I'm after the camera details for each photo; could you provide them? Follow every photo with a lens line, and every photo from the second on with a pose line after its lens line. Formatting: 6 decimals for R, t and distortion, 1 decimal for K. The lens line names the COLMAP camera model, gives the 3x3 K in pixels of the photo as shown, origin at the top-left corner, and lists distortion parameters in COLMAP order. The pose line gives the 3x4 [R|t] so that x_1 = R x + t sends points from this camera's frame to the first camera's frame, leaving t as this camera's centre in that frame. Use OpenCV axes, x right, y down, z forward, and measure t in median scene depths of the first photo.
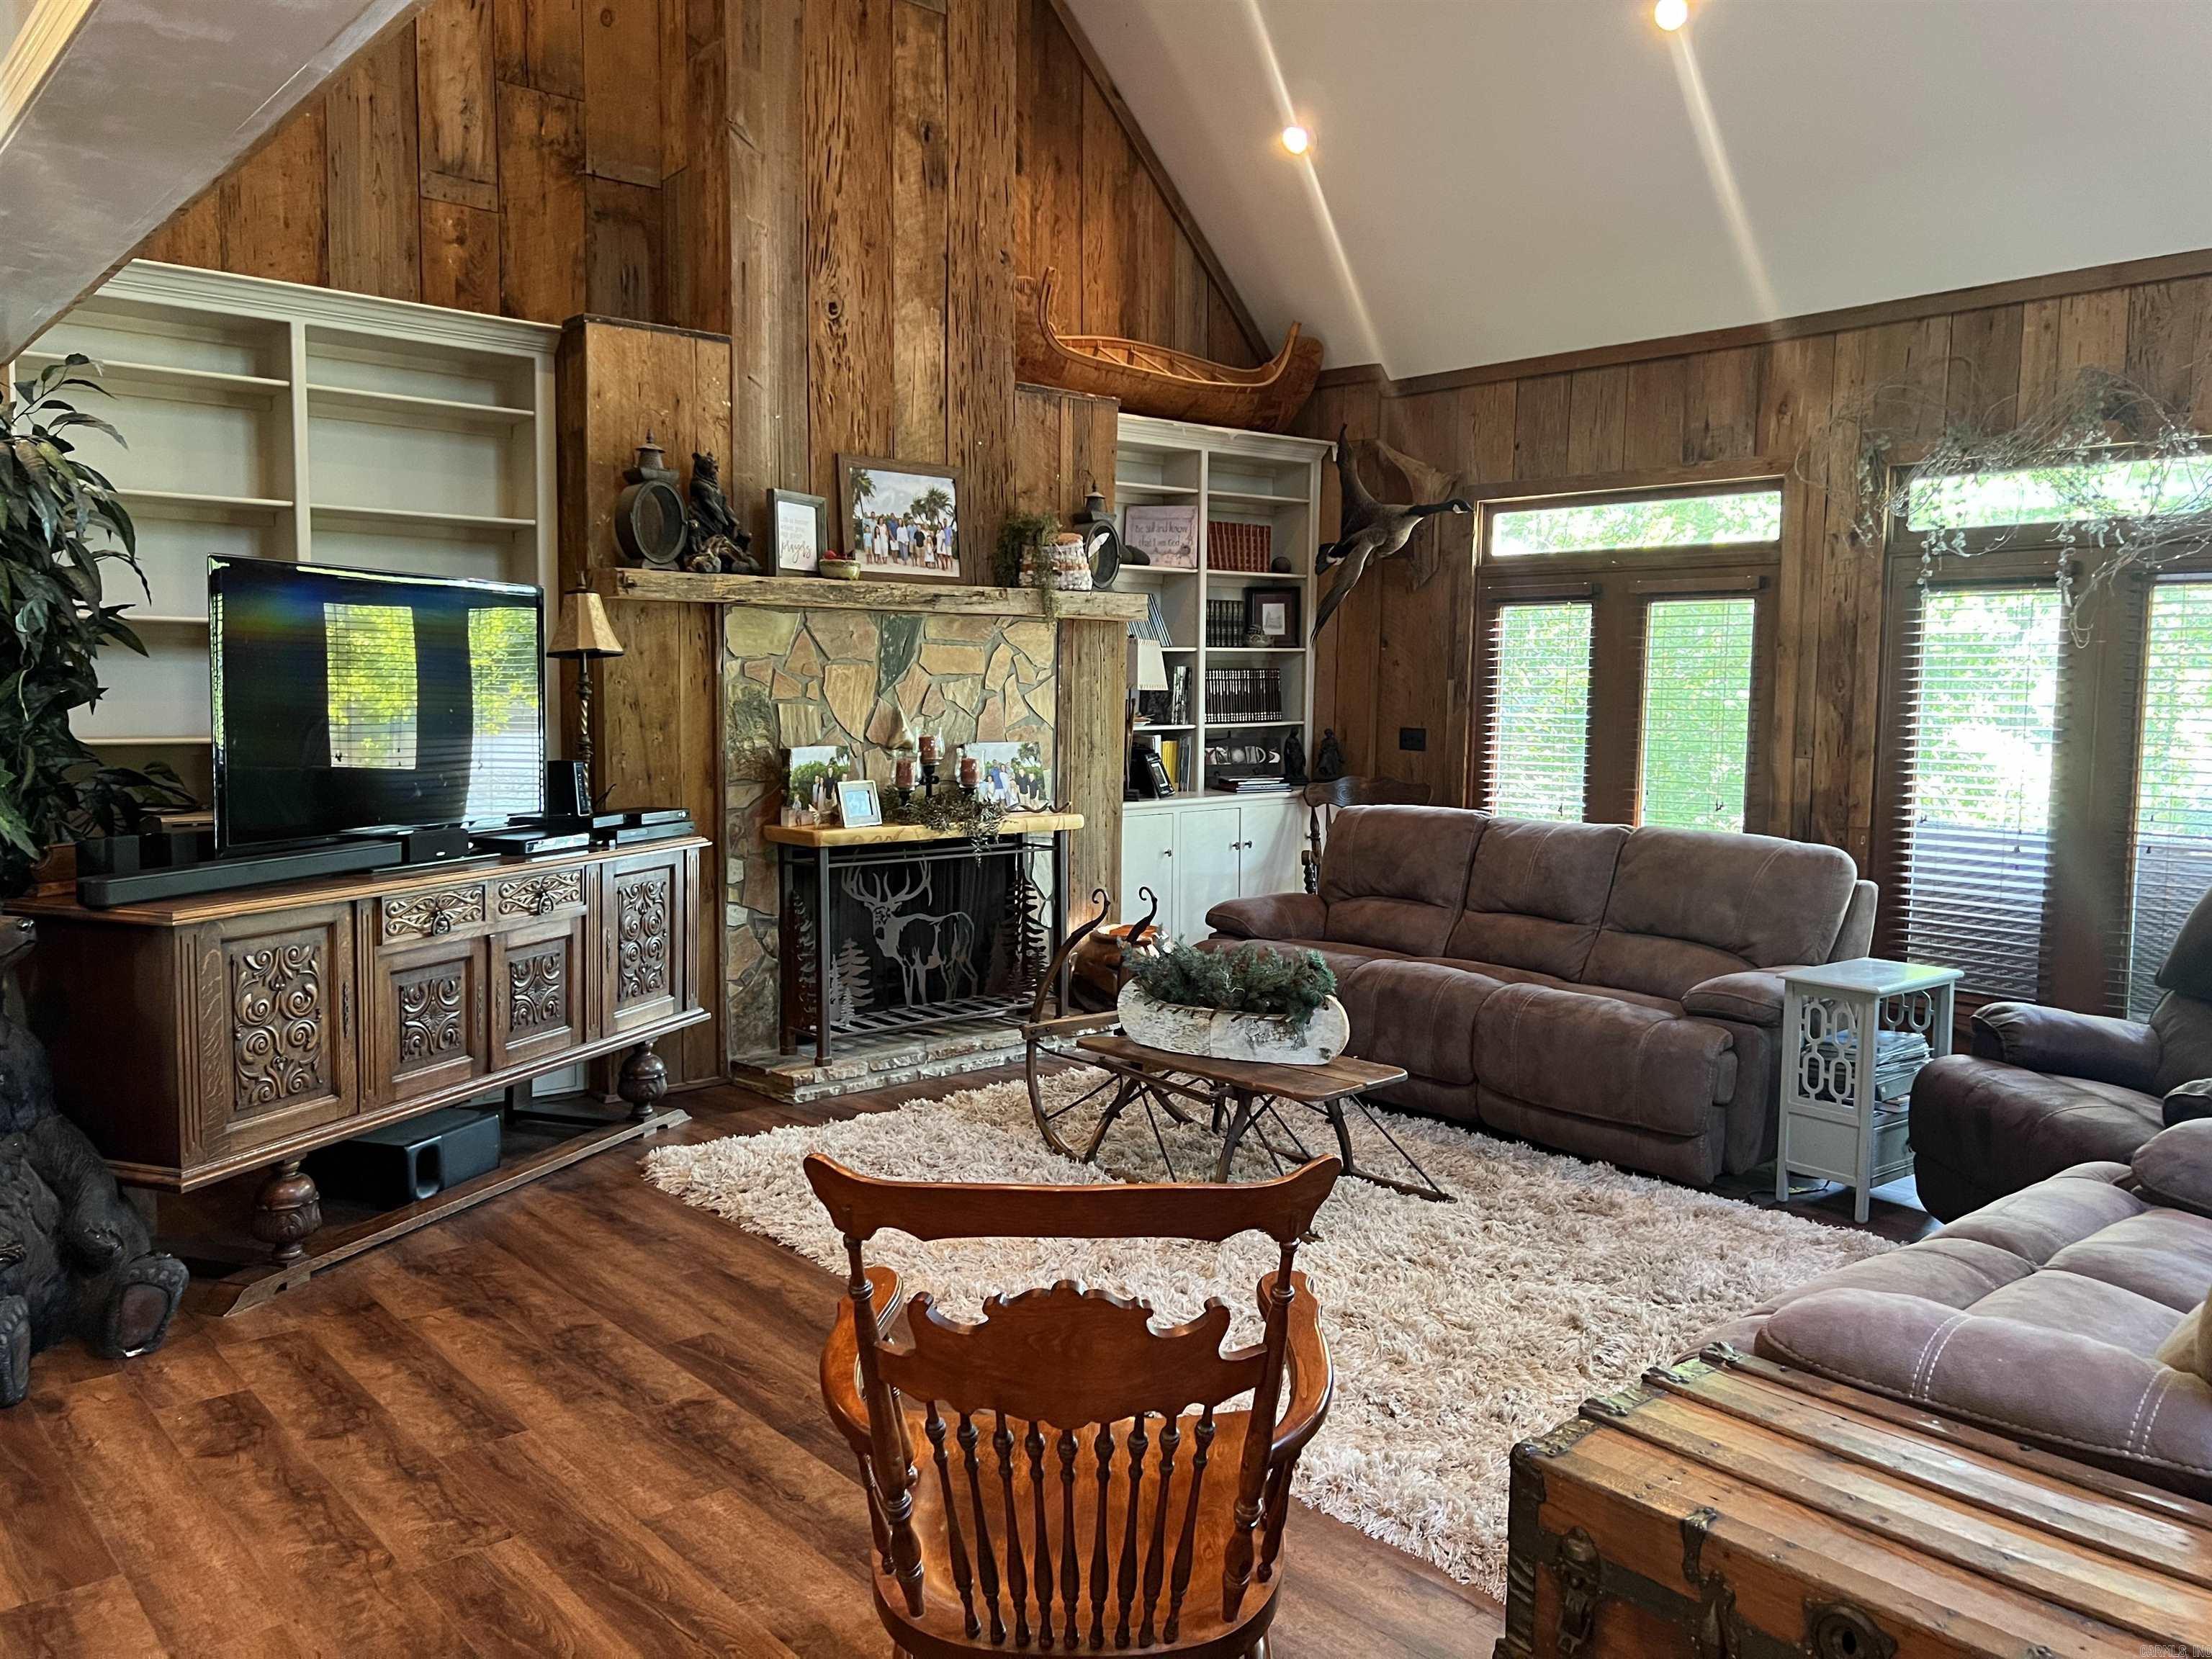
lens RADIAL K [[1670.2, 0, 1106.5], [0, 1670.2, 819.5], [0, 0, 1]] dist [0.058934, -0.048948]
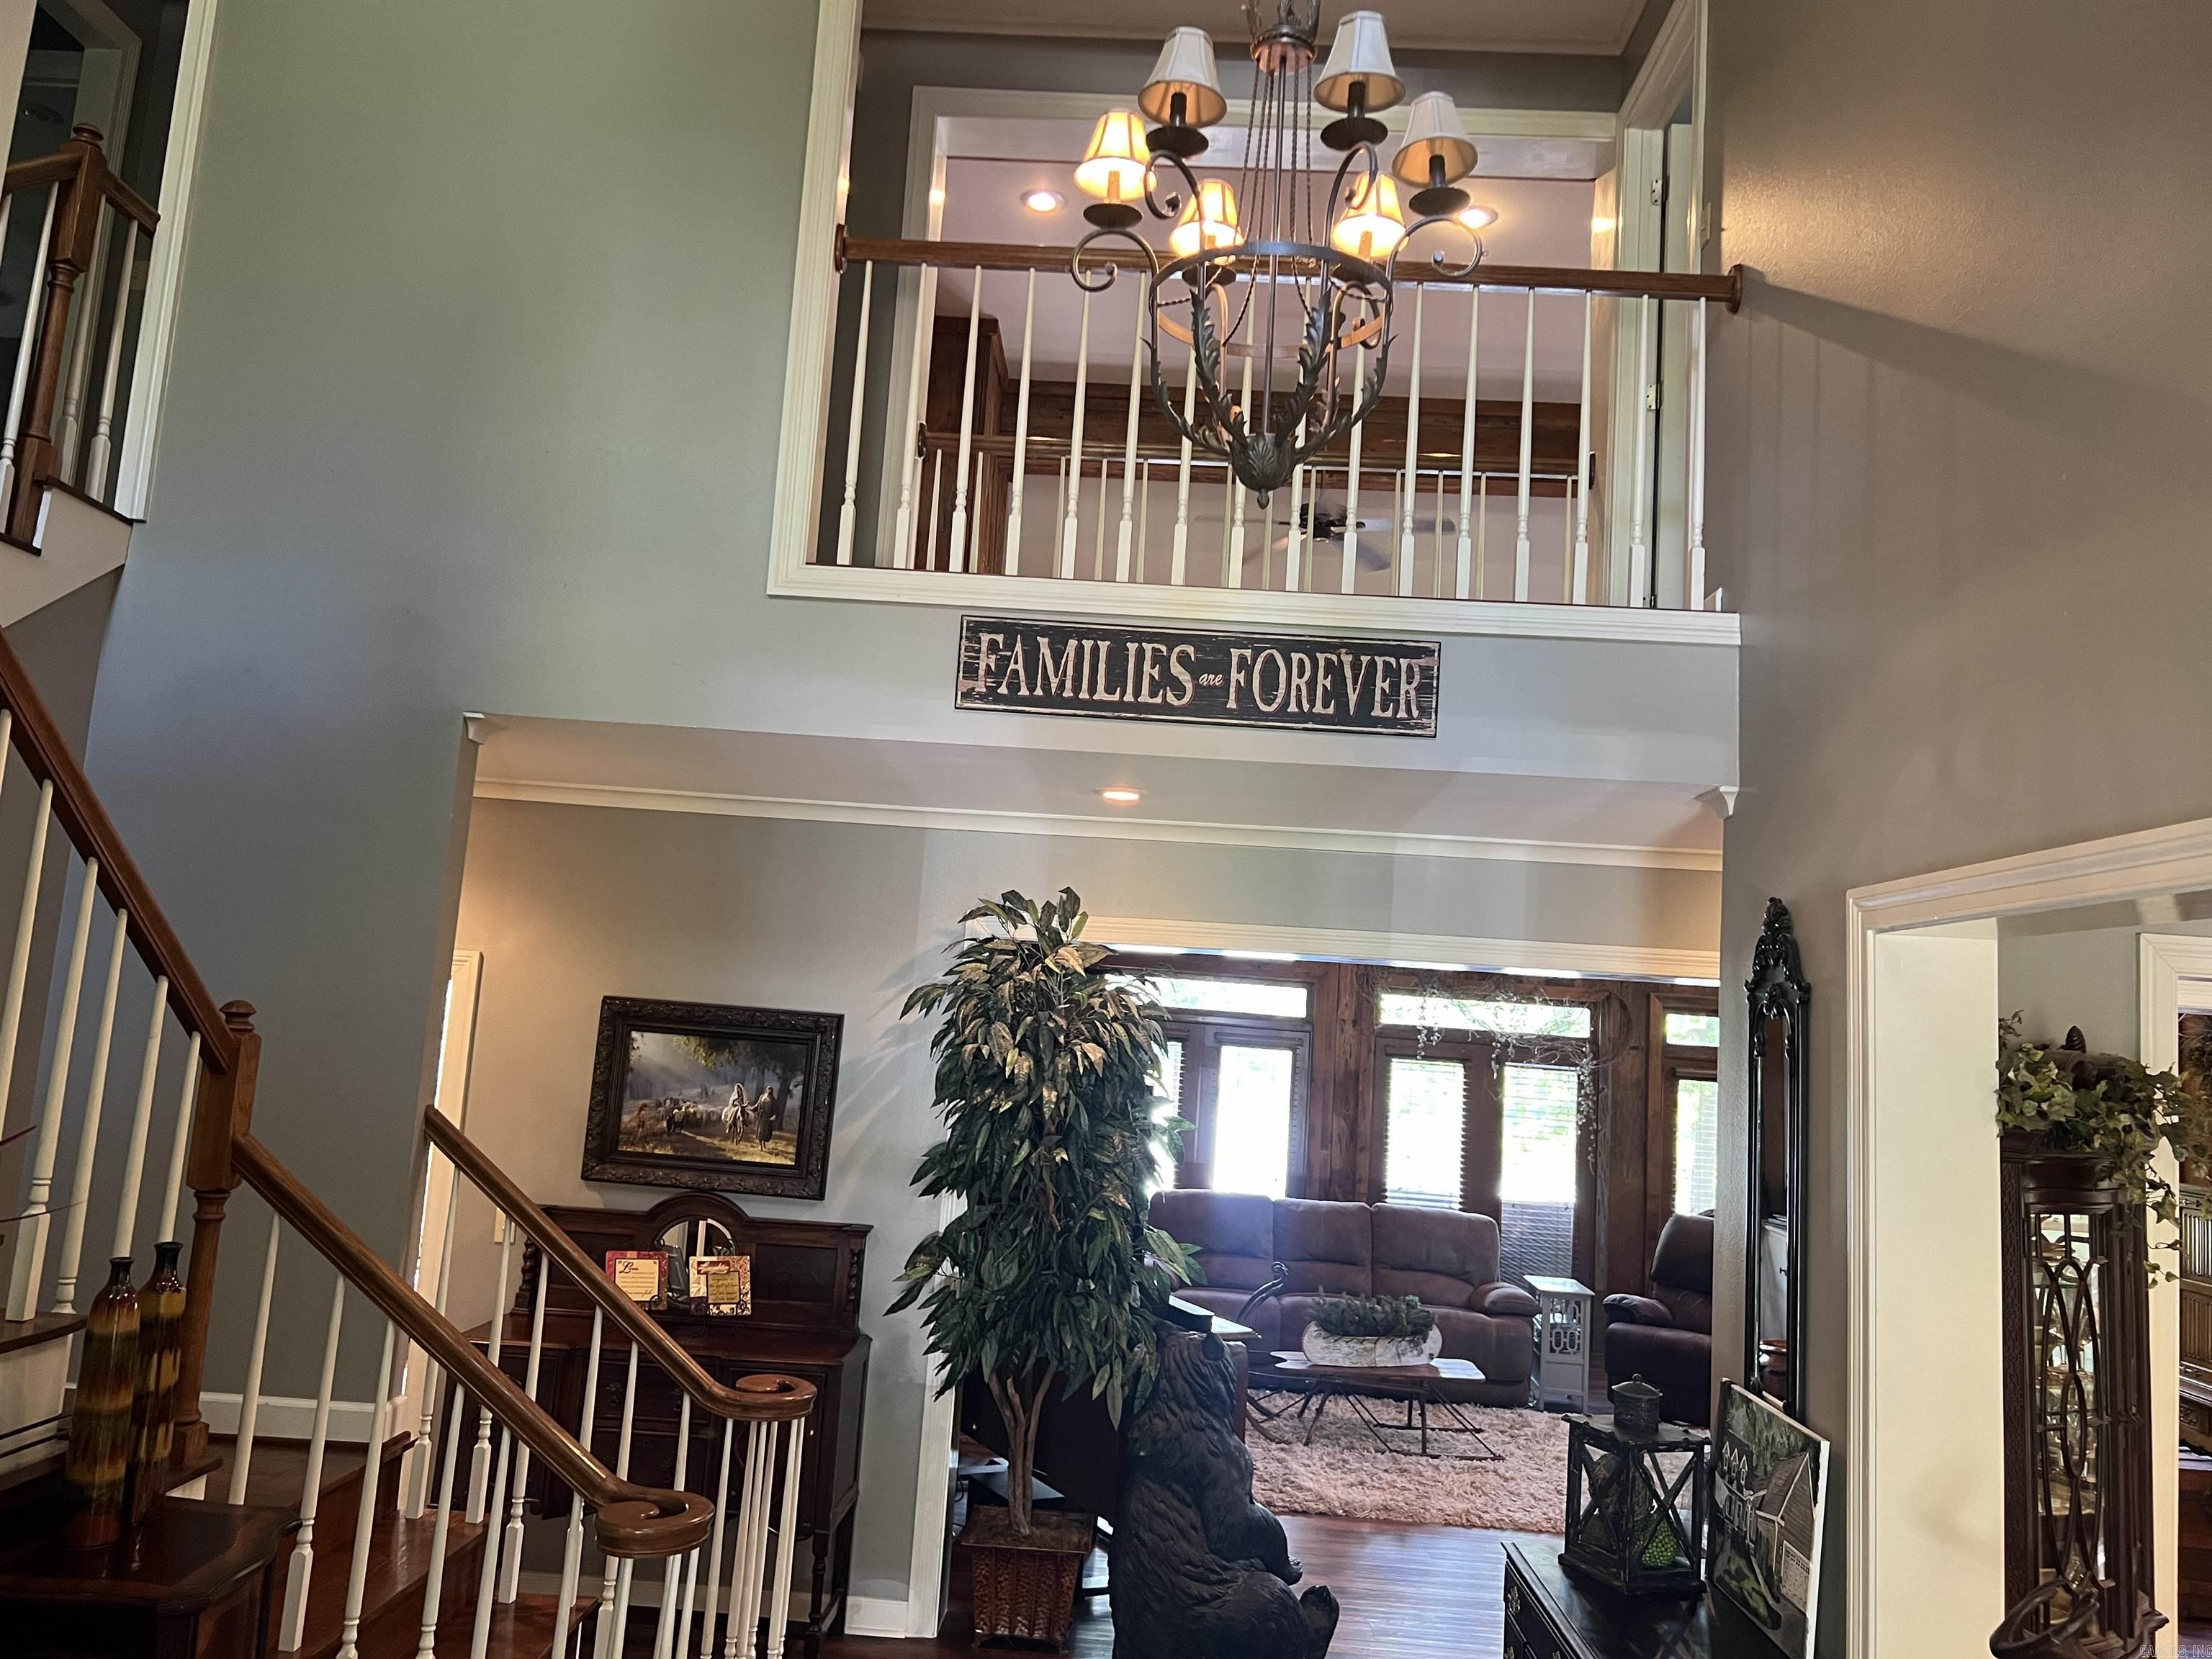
lens RADIAL K [[1670.2, 0, 1112.7], [0, 1670.2, 823.8], [0, 0, 1]] dist [0.058934, -0.048948]
pose [[0.669144, 0.123061, 0.732873, -1.061759], [-0.002260, 0.986526, -0.163590, -0.089245], [-0.743130, 0.107809, 0.660406, 0.018667]]
